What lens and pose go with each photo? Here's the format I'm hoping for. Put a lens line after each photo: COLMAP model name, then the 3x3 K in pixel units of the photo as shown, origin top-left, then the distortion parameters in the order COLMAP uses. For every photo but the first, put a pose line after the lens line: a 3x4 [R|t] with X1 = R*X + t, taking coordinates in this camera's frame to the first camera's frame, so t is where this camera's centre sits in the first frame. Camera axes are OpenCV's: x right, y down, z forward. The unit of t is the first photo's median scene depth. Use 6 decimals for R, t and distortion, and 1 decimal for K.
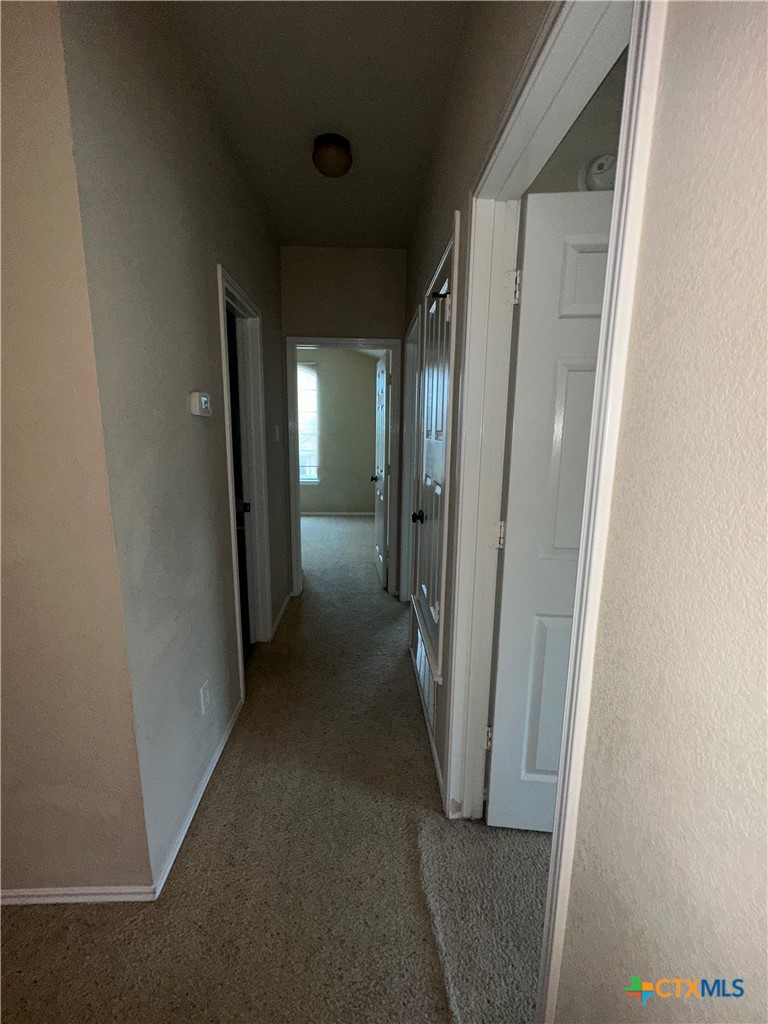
lens RADIAL K [[444.5, 0, 383.1], [0, 444.5, 512.3], [0, 0, 1]] dist [-0.001452, 0.000784]
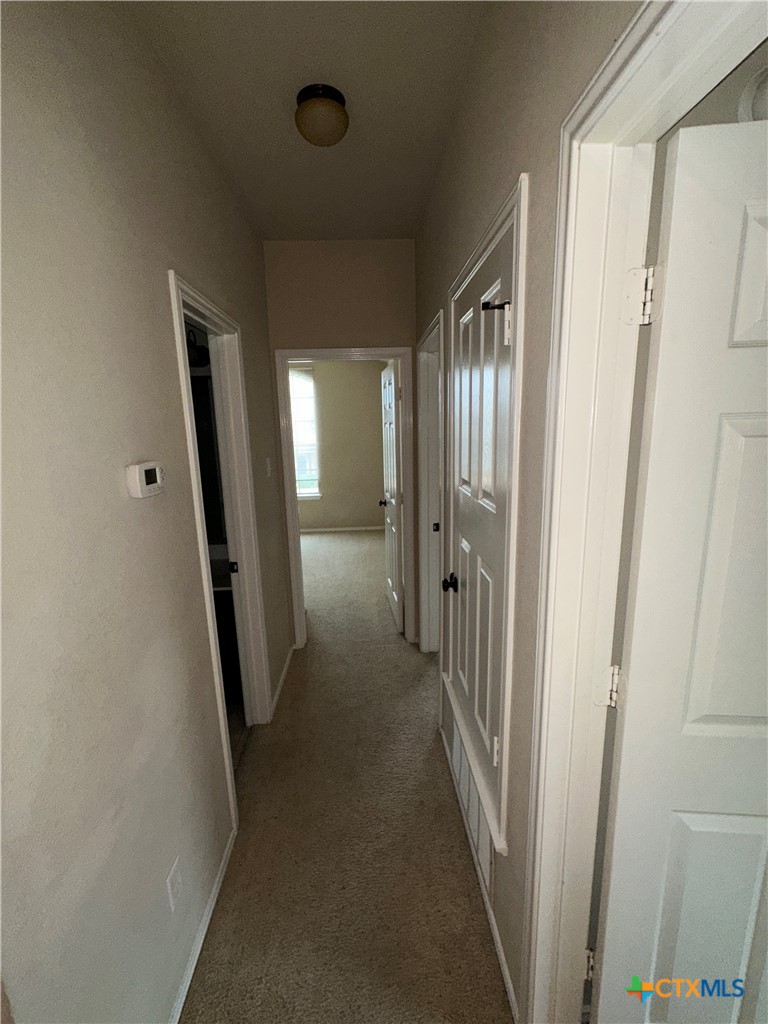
lens RADIAL K [[444.5, 0, 382.5], [0, 444.5, 511.5], [0, 0, 1]] dist [-0.001452, 0.000784]
pose [[0.999255, -0.038060, -0.006454, -0.022179], [0.038155, 0.999153, 0.015394, -0.097706], [0.005863, -0.015629, 0.999861, 0.163205]]
